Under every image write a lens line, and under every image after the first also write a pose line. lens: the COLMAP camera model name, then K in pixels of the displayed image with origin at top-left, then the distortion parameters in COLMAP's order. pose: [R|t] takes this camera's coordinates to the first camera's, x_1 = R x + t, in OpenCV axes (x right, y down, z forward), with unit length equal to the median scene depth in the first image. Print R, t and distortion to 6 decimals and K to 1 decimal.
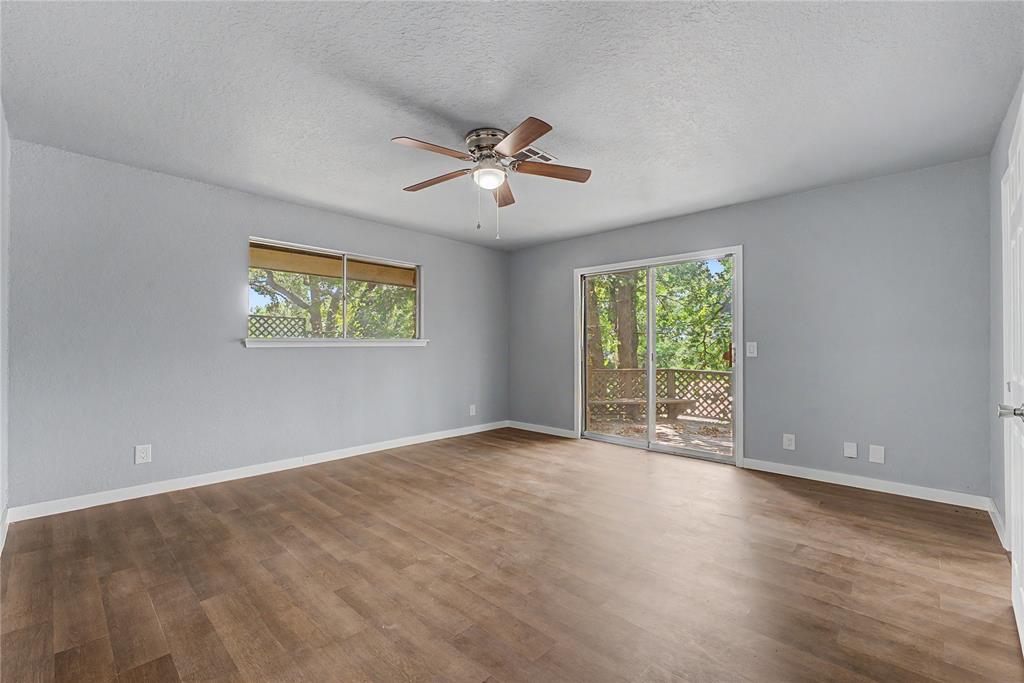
lens RADIAL K [[428.2, 0, 512.0], [0, 428.2, 341.5], [0, 0, 1]] dist [-0.008426, -0.000046]
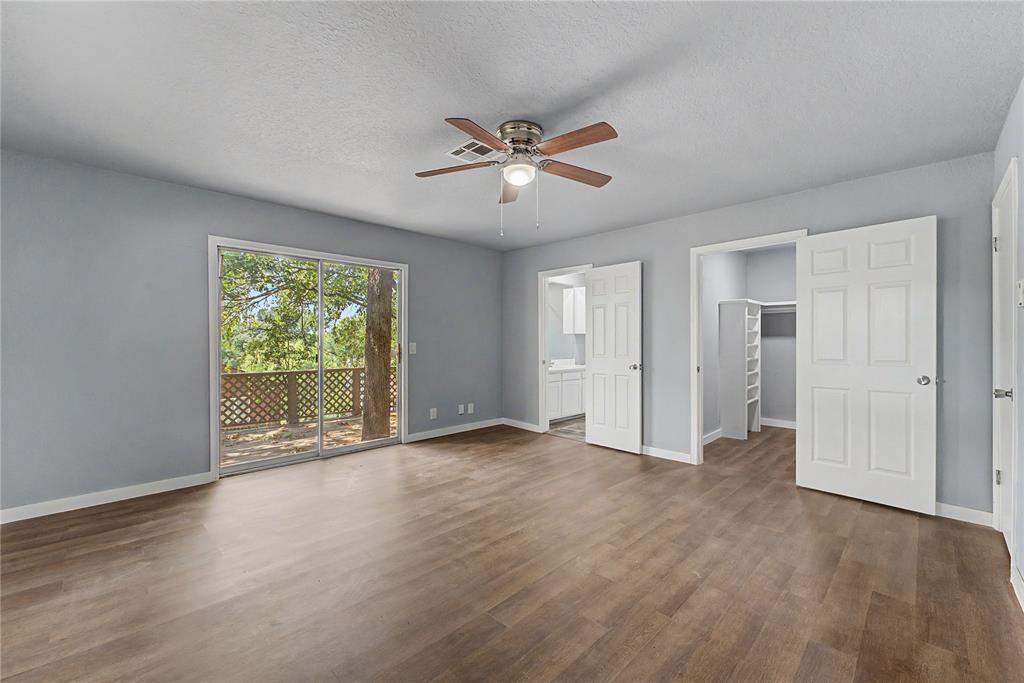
lens RADIAL K [[410.7, 0, 512.0], [0, 410.7, 341.5], [0, 0, 1]] dist [-0.010877, 0.000504]
pose [[0.034431, 0.000390, 0.999407, -0.982834], [-0.008490, 0.999964, -0.000098, -0.005695], [-0.999371, -0.008482, 0.034433, 0.986068]]
